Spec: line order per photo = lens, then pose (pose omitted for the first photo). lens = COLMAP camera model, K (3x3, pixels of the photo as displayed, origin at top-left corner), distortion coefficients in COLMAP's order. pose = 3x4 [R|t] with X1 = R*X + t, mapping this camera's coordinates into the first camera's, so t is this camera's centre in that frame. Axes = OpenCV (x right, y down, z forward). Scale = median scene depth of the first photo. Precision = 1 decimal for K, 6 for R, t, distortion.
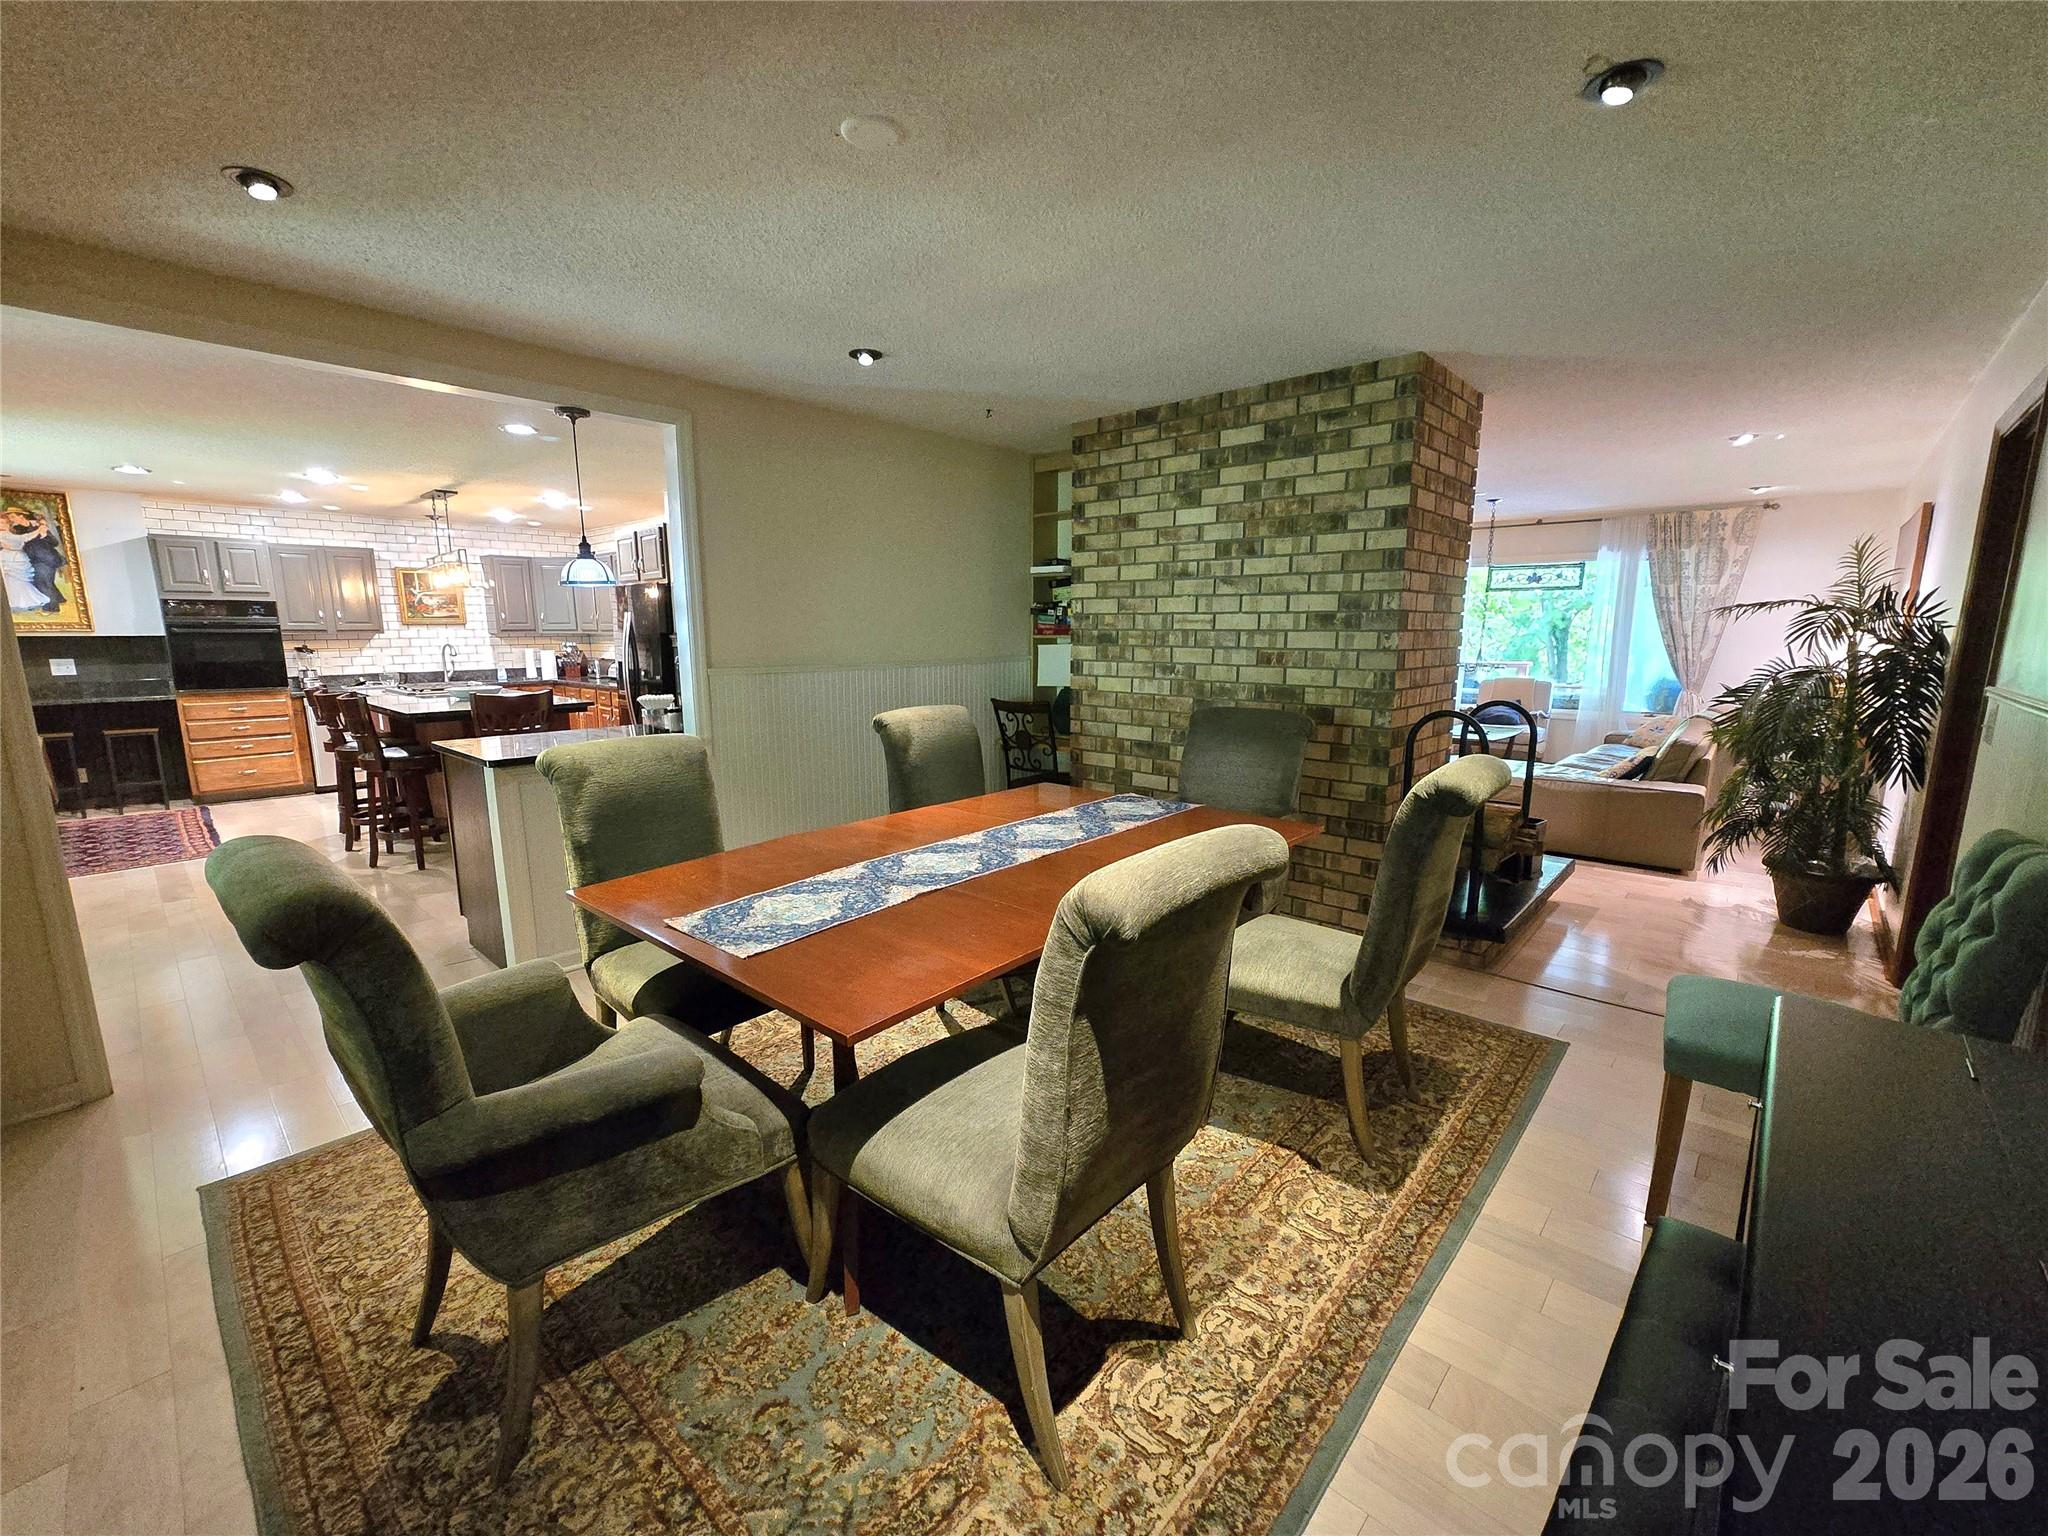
lens RADIAL K [[837.9, 0, 1018.9], [0, 837.9, 774.4], [0, 0, 1]] dist [-0.009520, 0.004021]
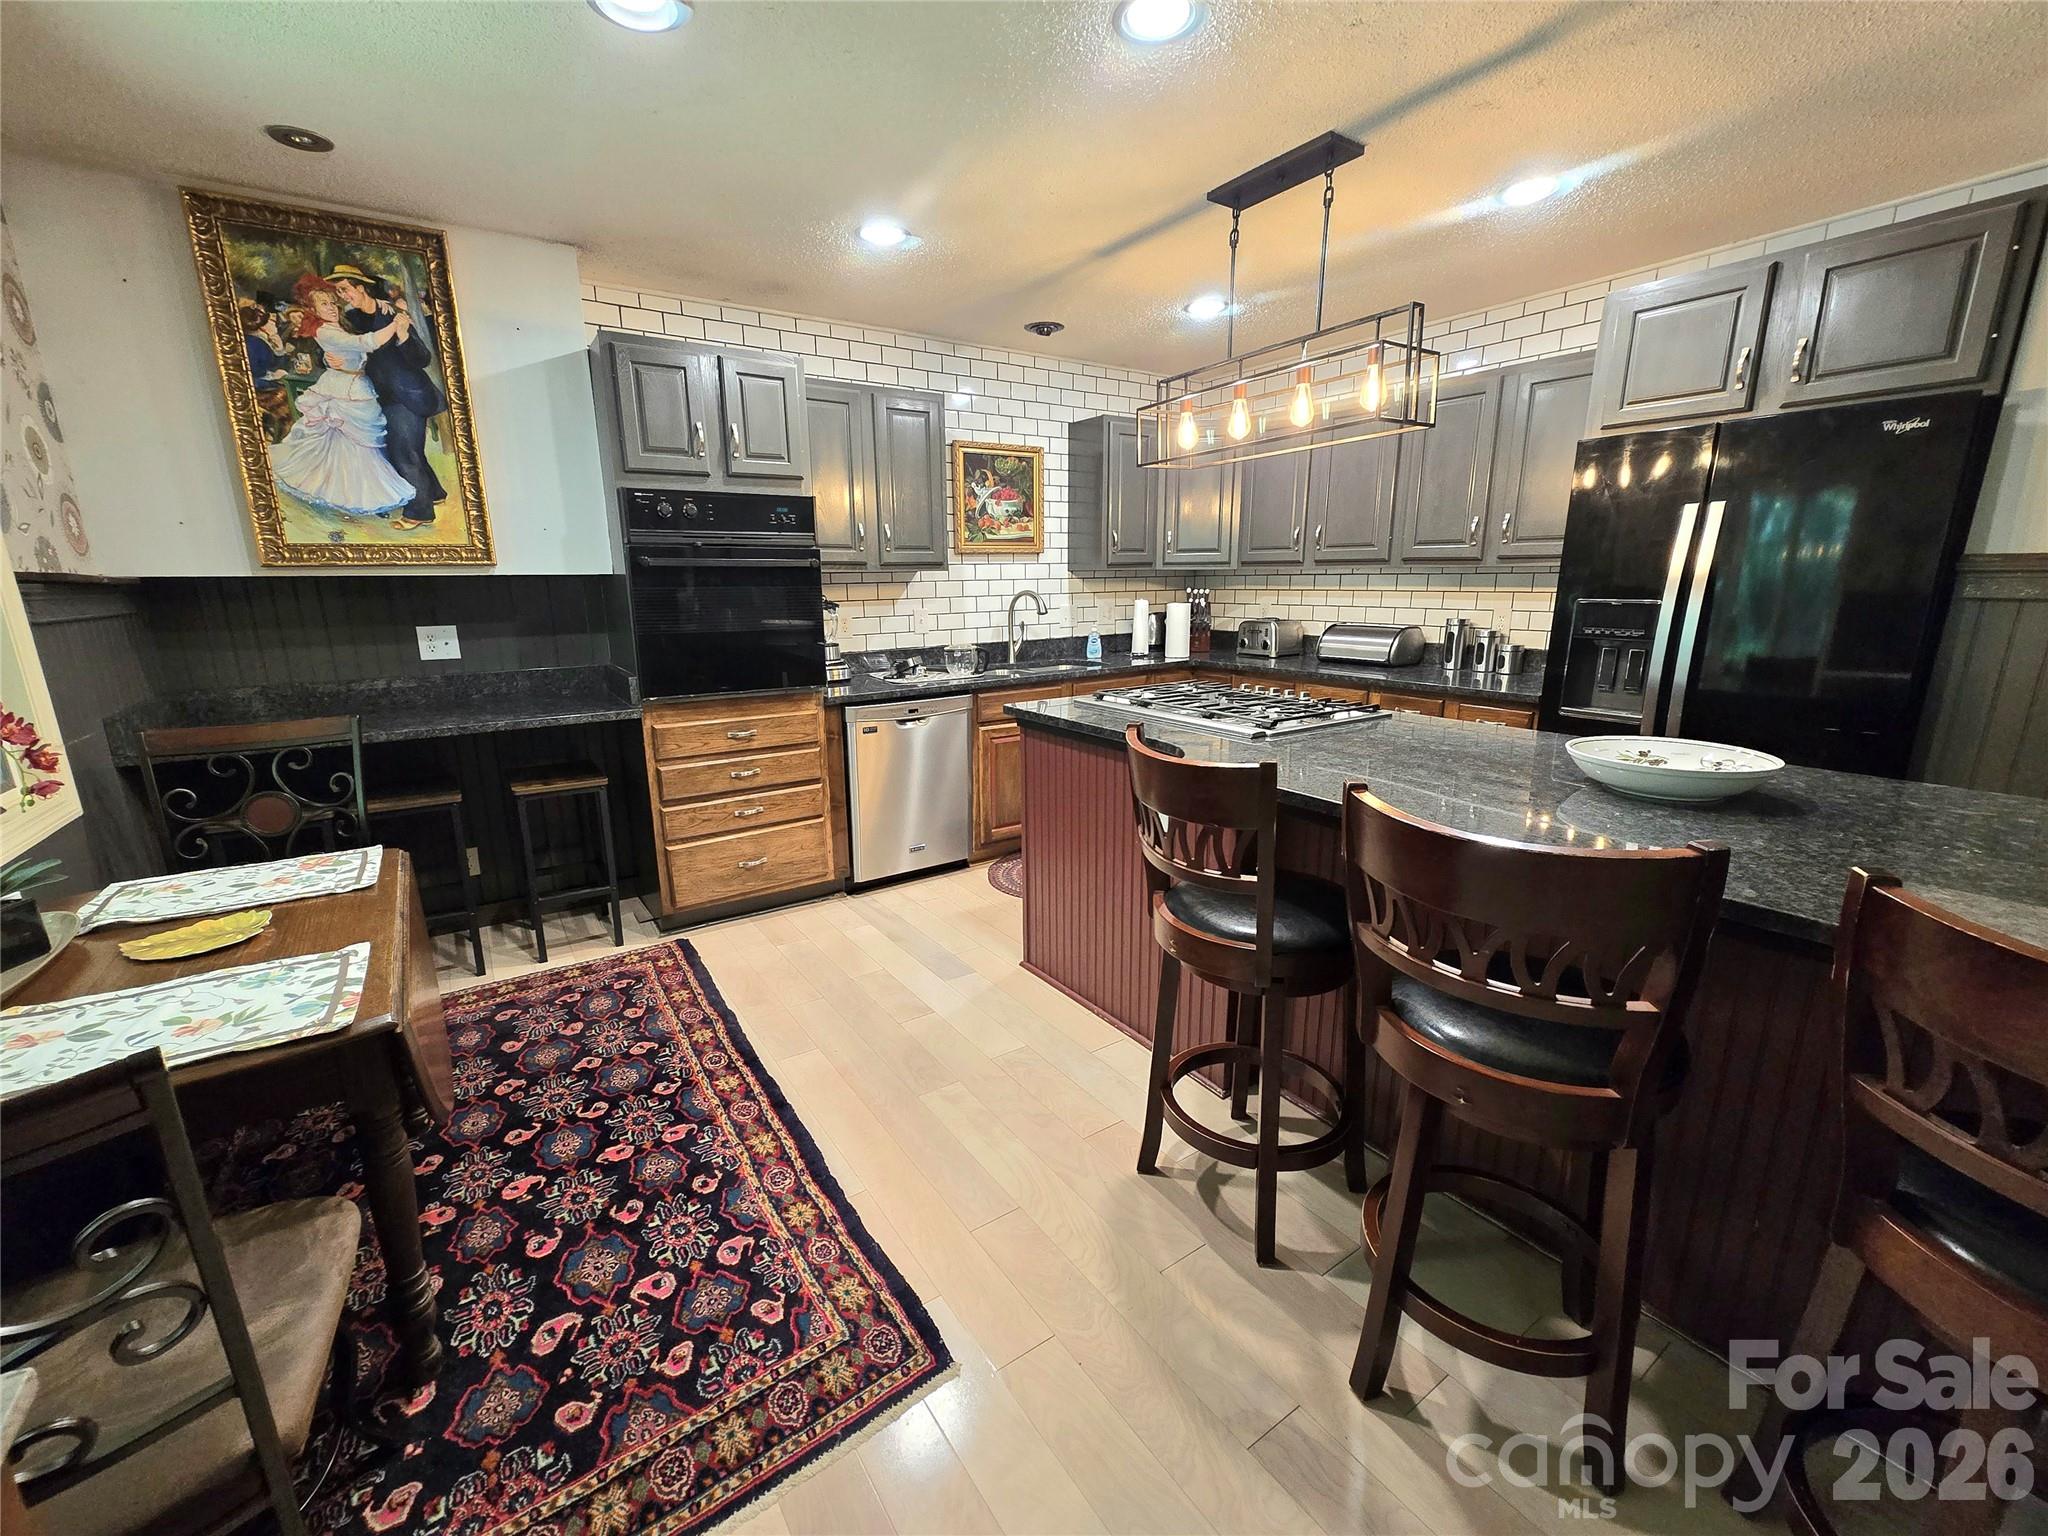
lens RADIAL K [[837.9, 0, 1018.9], [0, 837.9, 774.4], [0, 0, 1]] dist [-0.009520, 0.004021]
pose [[0.973538, 0.046203, -0.223806, -0.708341], [-0.032240, 0.997322, 0.065649, -0.095062], [0.226240, -0.056696, 0.972420, 0.601975]]
